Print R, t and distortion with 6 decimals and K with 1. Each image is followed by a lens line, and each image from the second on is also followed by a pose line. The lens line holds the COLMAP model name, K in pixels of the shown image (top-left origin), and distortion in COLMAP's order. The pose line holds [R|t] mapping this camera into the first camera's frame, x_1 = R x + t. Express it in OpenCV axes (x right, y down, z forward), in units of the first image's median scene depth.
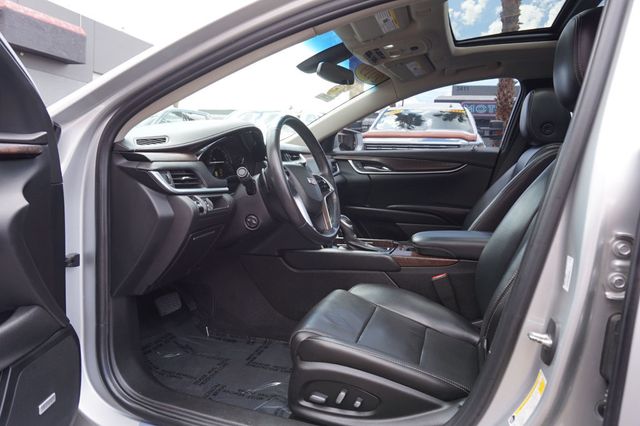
lens RADIAL K [[437.8, 0, 322.9], [0, 437.8, 214.6], [0, 0, 1]] dist [-0.018992, 0.017771]
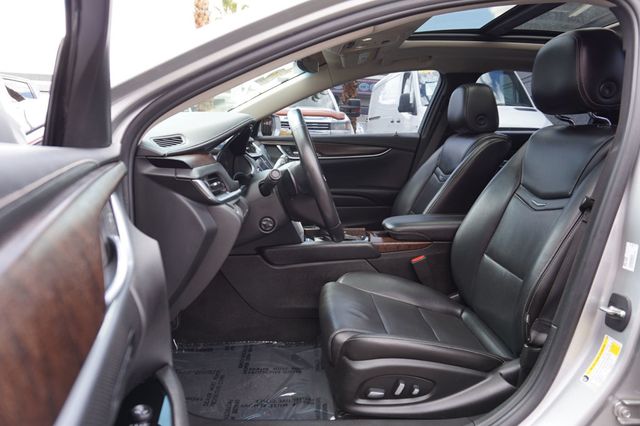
lens RADIAL K [[437.8, 0, 322.9], [0, 437.8, 213.4], [0, 0, 1]] dist [-0.018992, 0.017771]
pose [[0.932329, -0.070360, 0.354700, -0.367214], [0.049591, 0.996498, 0.067321, -0.061749], [-0.358195, -0.045175, 0.932553, 0.084402]]
